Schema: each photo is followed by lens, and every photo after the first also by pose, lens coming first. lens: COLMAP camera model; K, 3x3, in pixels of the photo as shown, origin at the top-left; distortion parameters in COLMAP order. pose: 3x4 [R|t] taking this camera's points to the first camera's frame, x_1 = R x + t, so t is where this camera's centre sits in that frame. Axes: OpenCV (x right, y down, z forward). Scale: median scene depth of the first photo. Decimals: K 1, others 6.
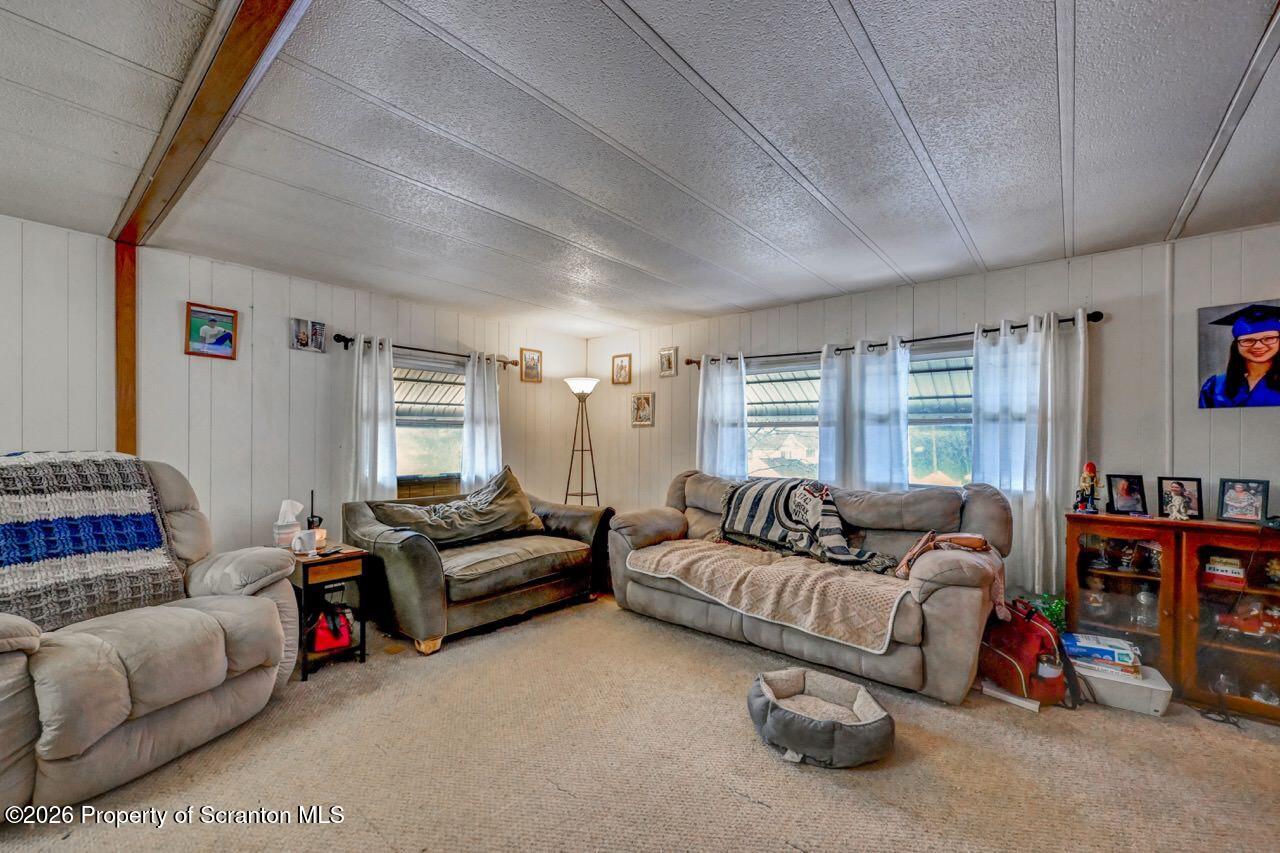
lens RADIAL K [[518.2, 0, 642.4], [0, 518.2, 435.4], [0, 0, 1]] dist [0.003184, 0.000123]
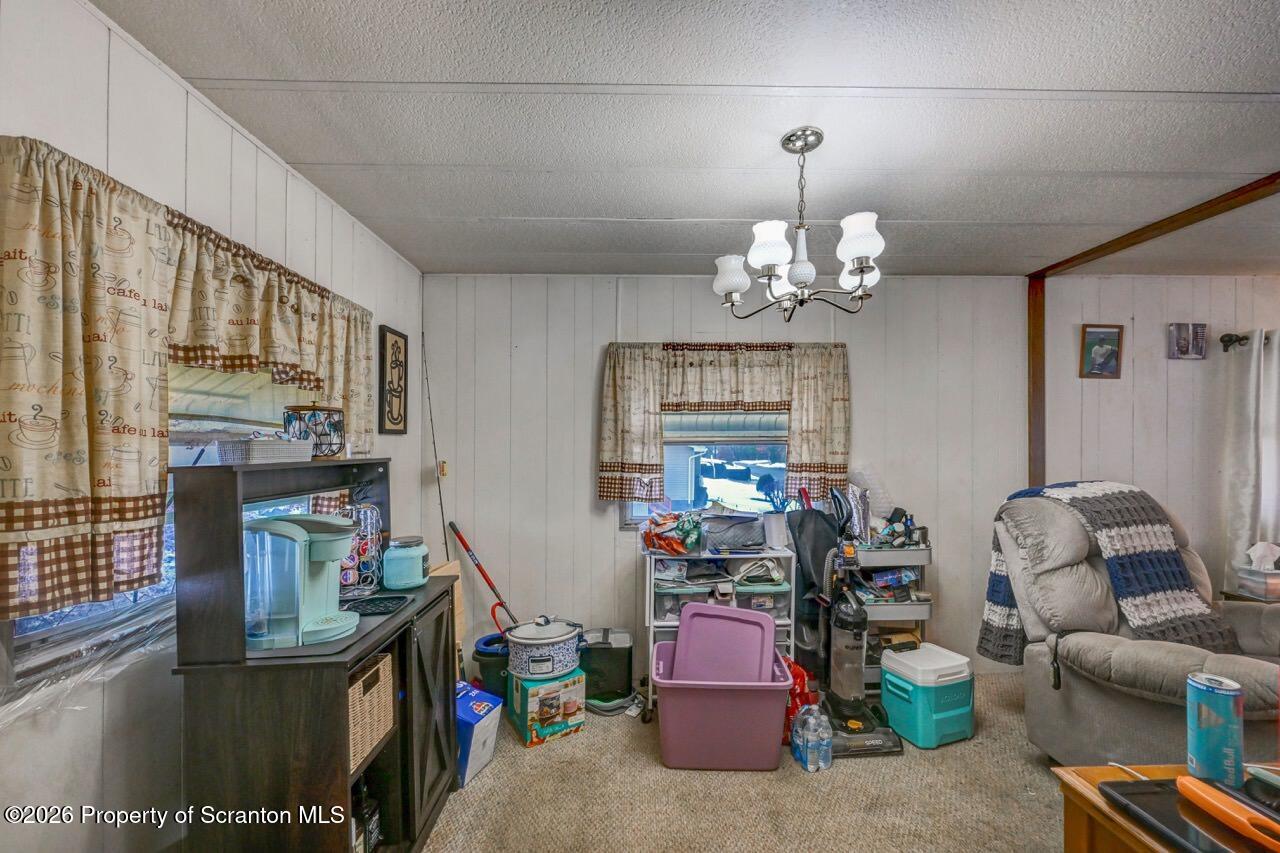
lens RADIAL K [[518.2, 0, 642.4], [0, 518.2, 435.4], [0, 0, 1]] dist [0.003184, 0.000123]
pose [[0.657176, -0.020731, -0.753452, -0.640119], [0.014780, 0.999784, -0.014618, -0.042132], [0.753592, -0.001530, 0.657340, -0.249694]]
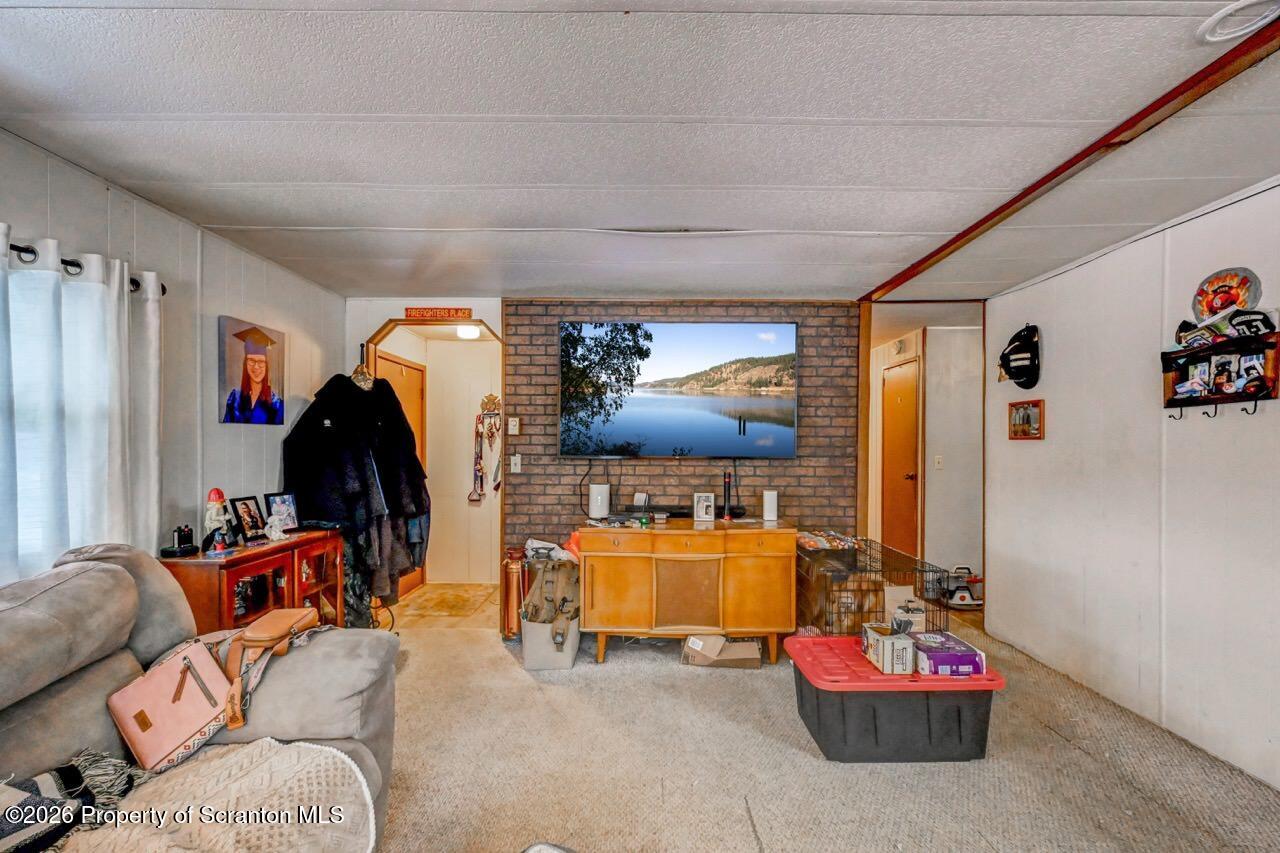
lens RADIAL K [[521.8, 0, 641.6], [0, 521.8, 449.0], [0, 0, 1]] dist [-0.000640, 0.000006]
pose [[-0.643386, -0.010081, 0.765476, -0.107600], [-0.006655, 0.999949, 0.007574, -0.013570], [-0.765513, -0.000221, -0.643420, 0.837682]]
